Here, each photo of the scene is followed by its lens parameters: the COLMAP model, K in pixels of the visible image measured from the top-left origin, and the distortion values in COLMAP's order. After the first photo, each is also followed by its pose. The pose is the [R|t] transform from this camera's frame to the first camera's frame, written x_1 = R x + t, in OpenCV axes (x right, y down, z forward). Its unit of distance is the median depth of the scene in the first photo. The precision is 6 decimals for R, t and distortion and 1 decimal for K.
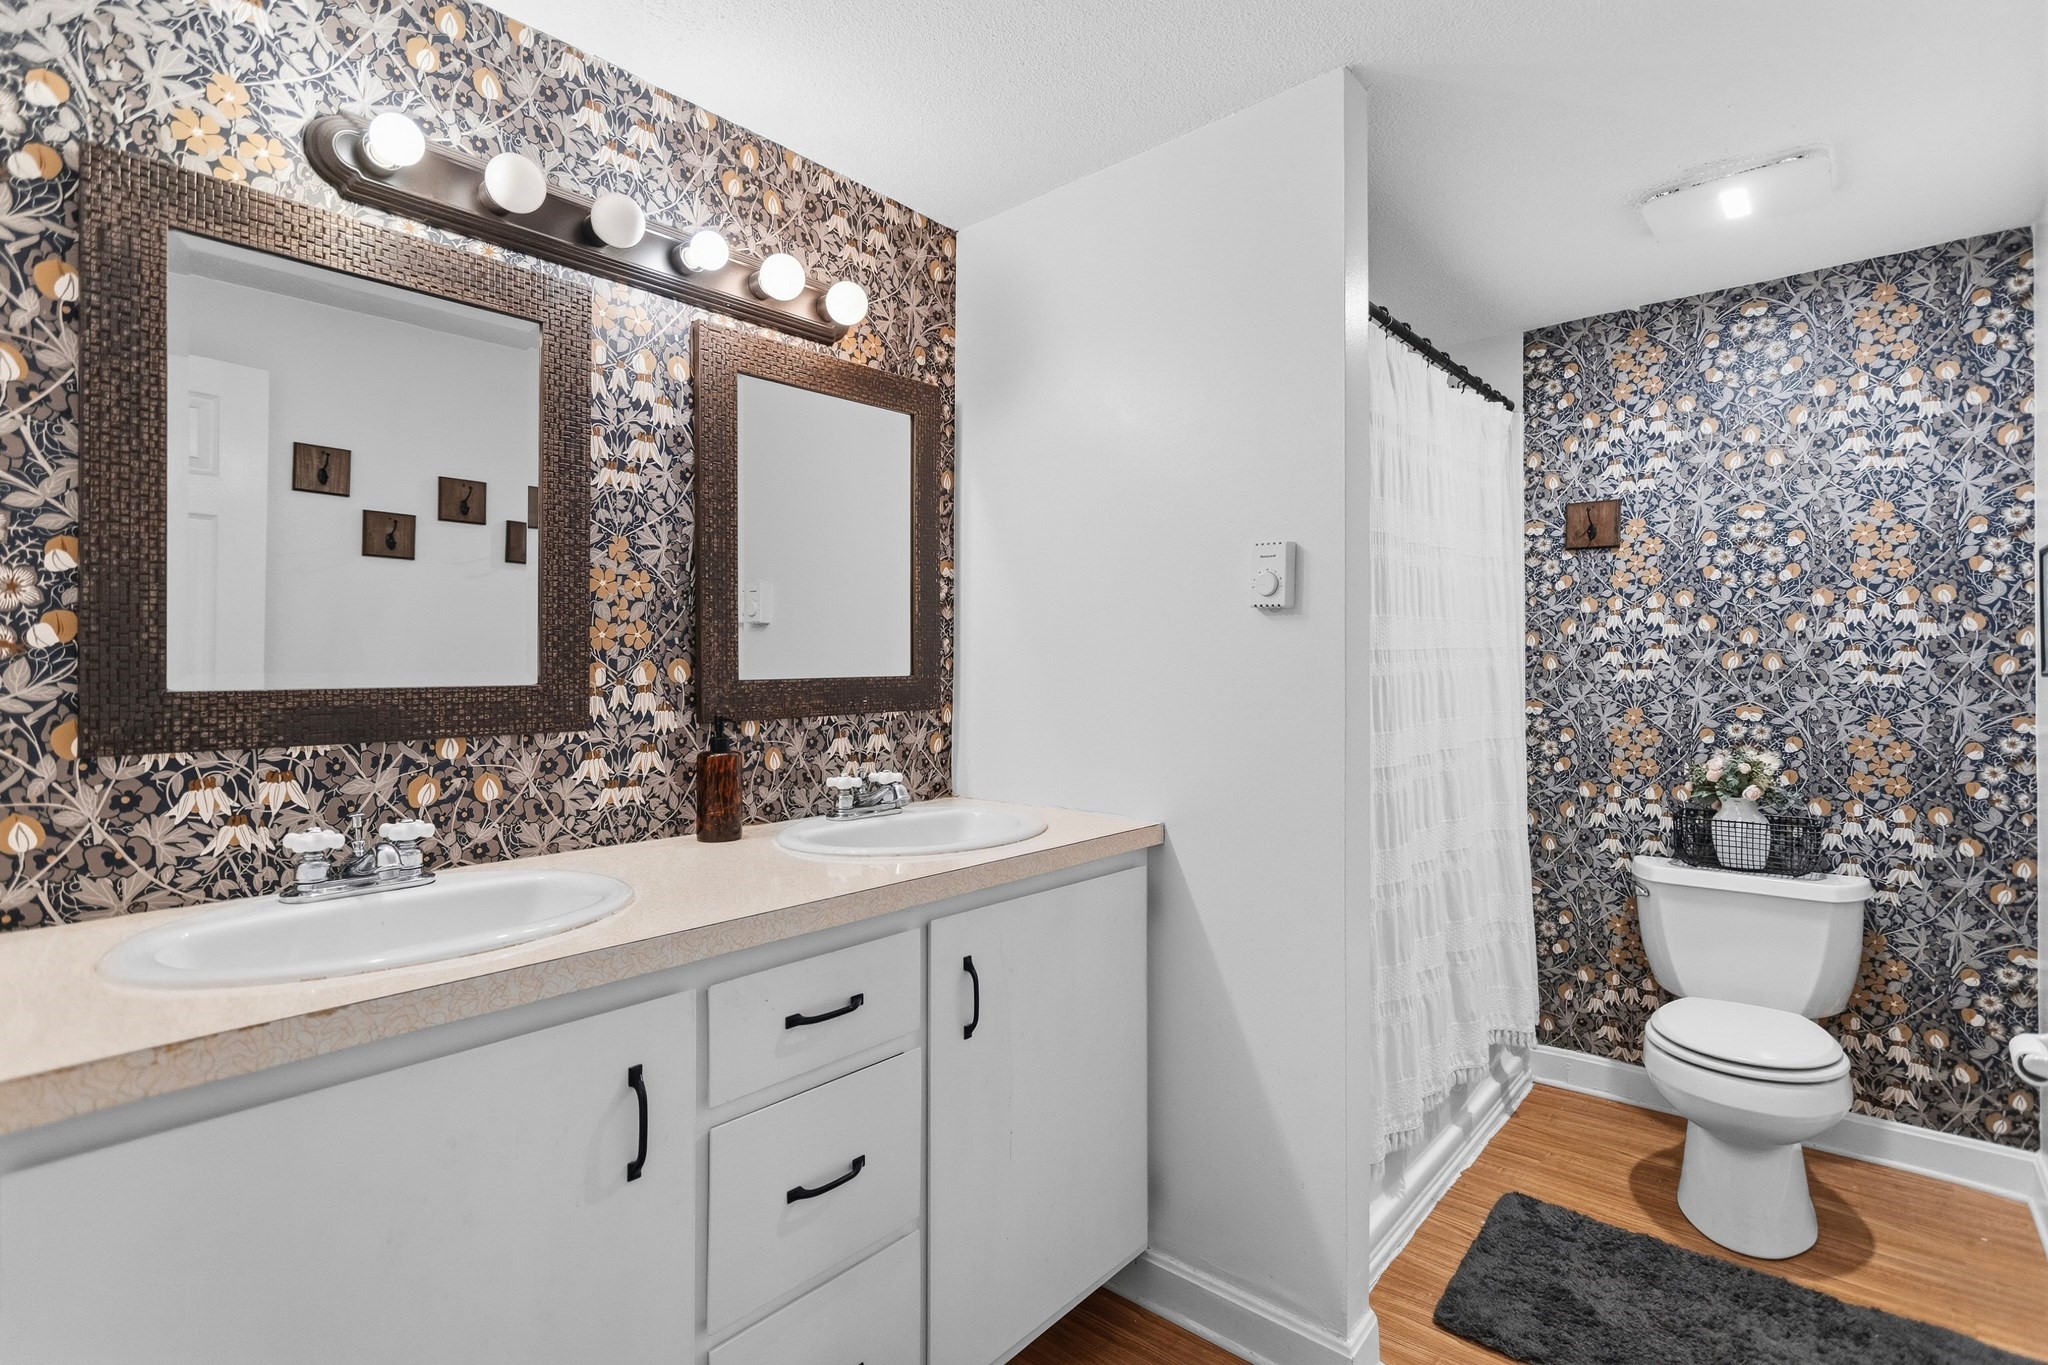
lens RADIAL K [[964.0, 0, 1026.3], [0, 964.0, 664.4], [0, 0, 1]] dist [0.001794, 0.001143]
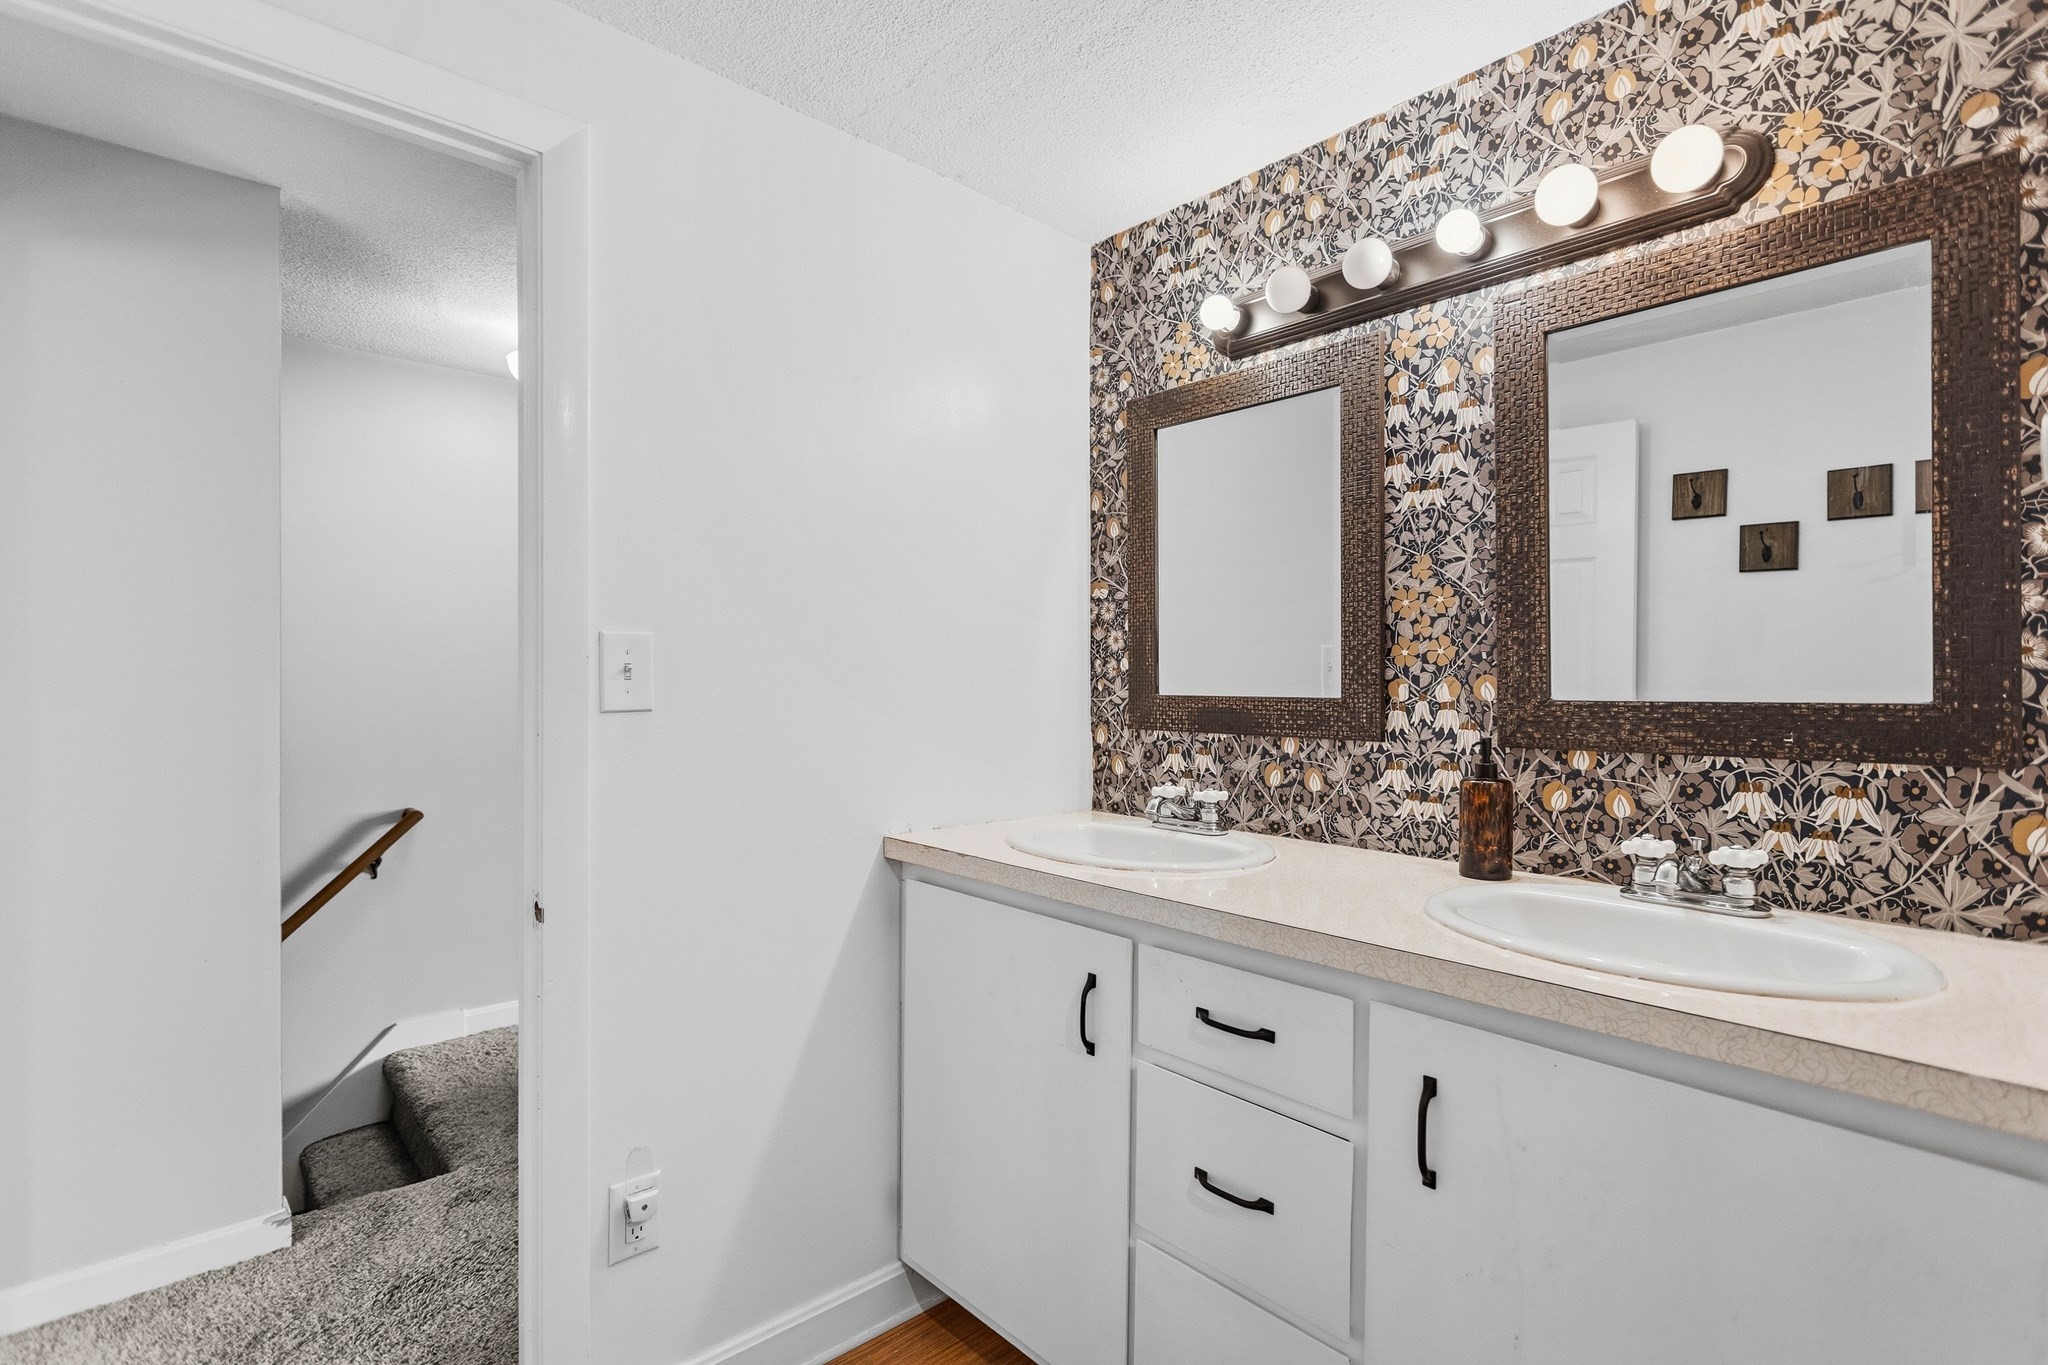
lens RADIAL K [[915.4, 0, 1029.2], [0, 915.4, 682.5], [0, 0, 1]] dist [0.000164, 0.000067]
pose [[-0.079445, 0.007984, -0.996807, 0.569842], [-0.000136, 0.999968, 0.008021, -0.005758], [0.996839, 0.000773, -0.079442, 0.656008]]
